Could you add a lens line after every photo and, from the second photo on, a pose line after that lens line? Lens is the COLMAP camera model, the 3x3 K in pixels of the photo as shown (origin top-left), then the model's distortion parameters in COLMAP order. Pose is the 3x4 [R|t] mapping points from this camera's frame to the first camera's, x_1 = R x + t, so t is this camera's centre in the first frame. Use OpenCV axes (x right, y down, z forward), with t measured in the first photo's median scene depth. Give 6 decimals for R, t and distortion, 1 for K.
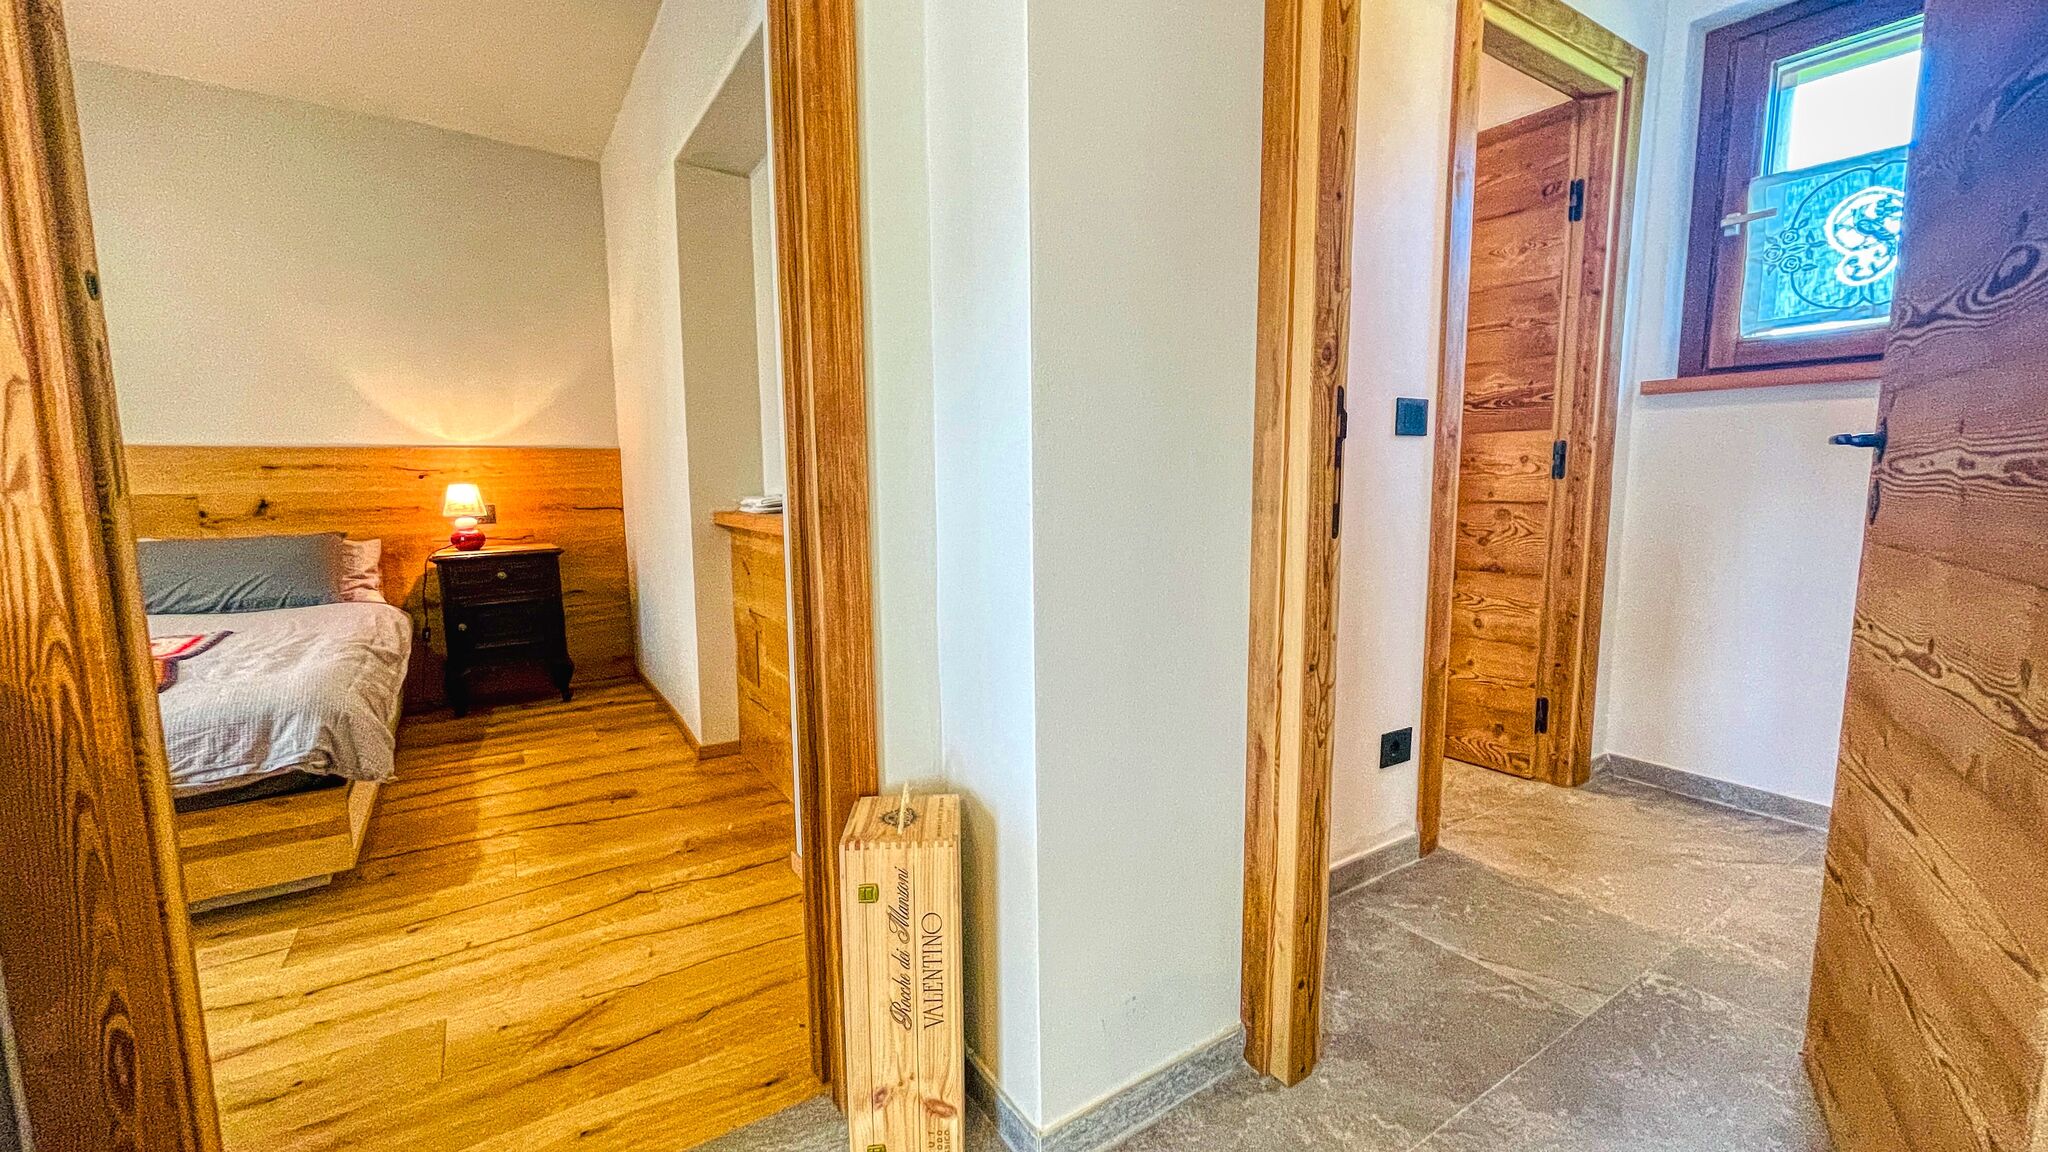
lens RADIAL K [[824.3, 0, 1016.7], [0, 824.3, 580.2], [0, 0, 1]] dist [0.001568, 0.000298]
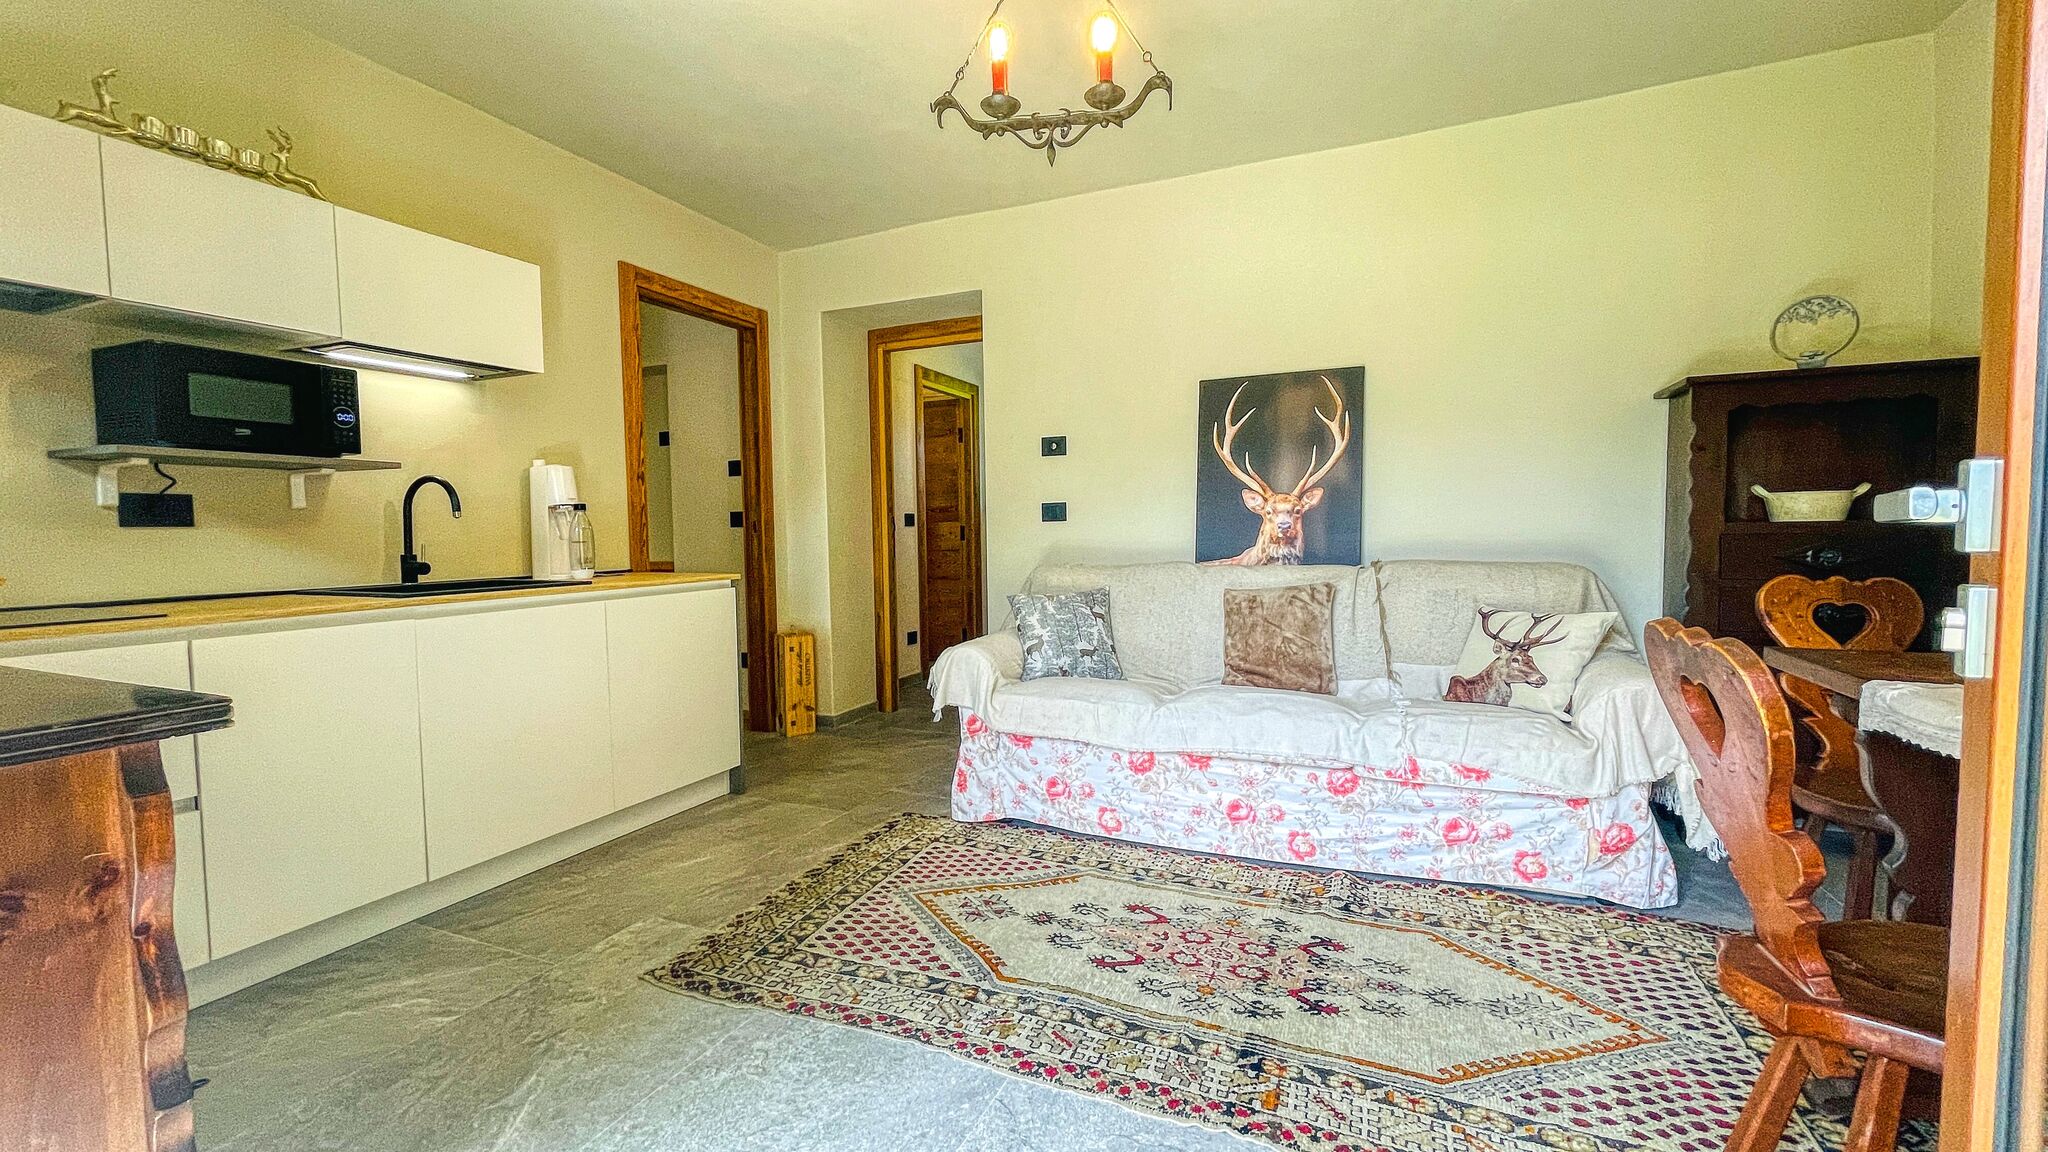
lens RADIAL K [[824.3, 0, 1016.2], [0, 824.3, 573.7], [0, 0, 1]] dist [0.001568, 0.000298]
pose [[0.838665, -0.030892, 0.543771, -1.257355], [0.075336, 0.995373, -0.059643, 0.306570], [-0.539413, 0.090986, 0.837111, -2.564868]]
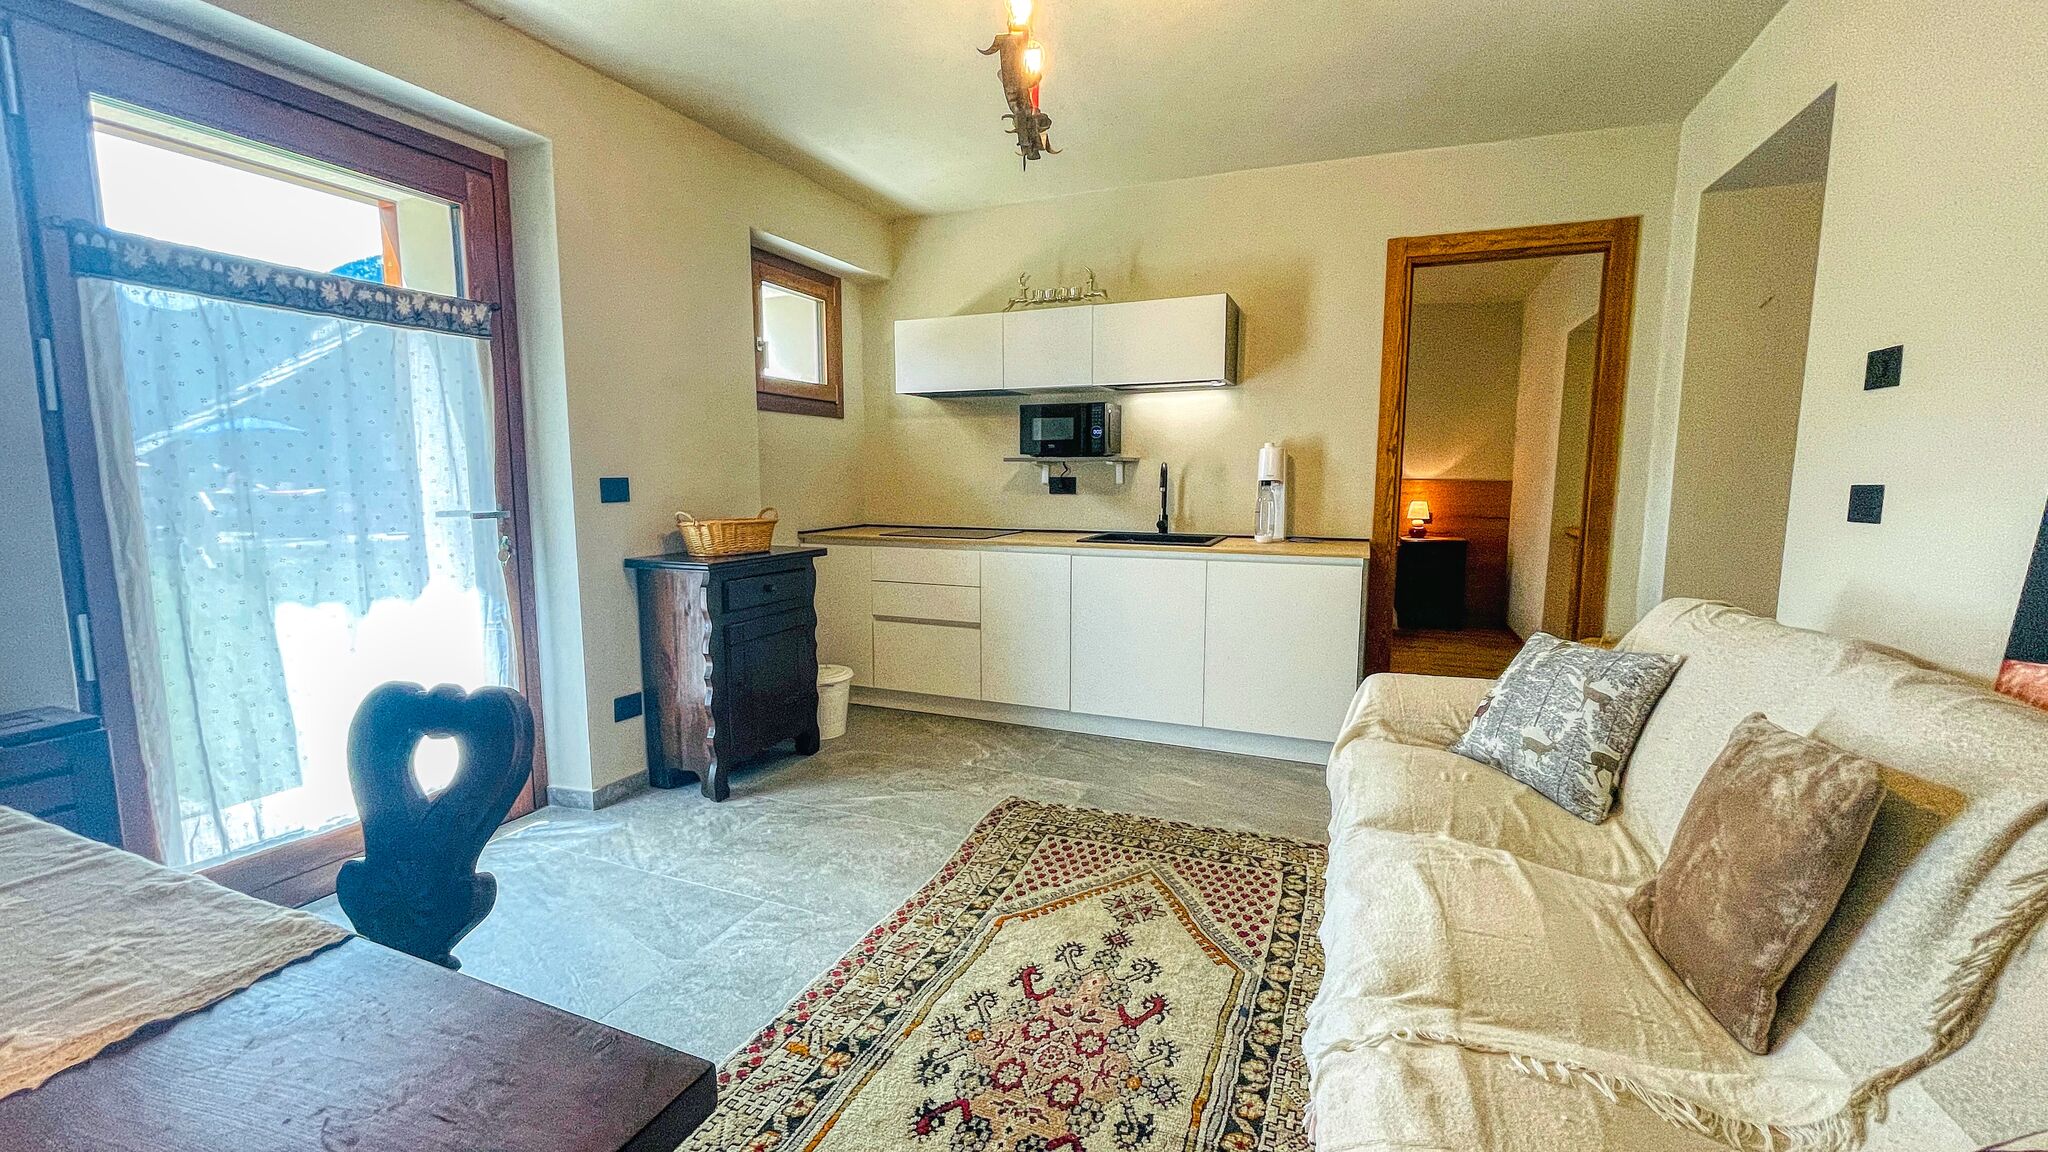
lens RADIAL K [[824.3, 0, 1025.5], [0, 824.3, 580.2], [0, 0, 1]] dist [0.001568, 0.000298]
pose [[0.573624, 0.117380, -0.810665, 0.959001], [-0.113645, 0.991512, 0.063151, 0.118928], [0.811197, 0.055903, 0.582095, -2.219585]]
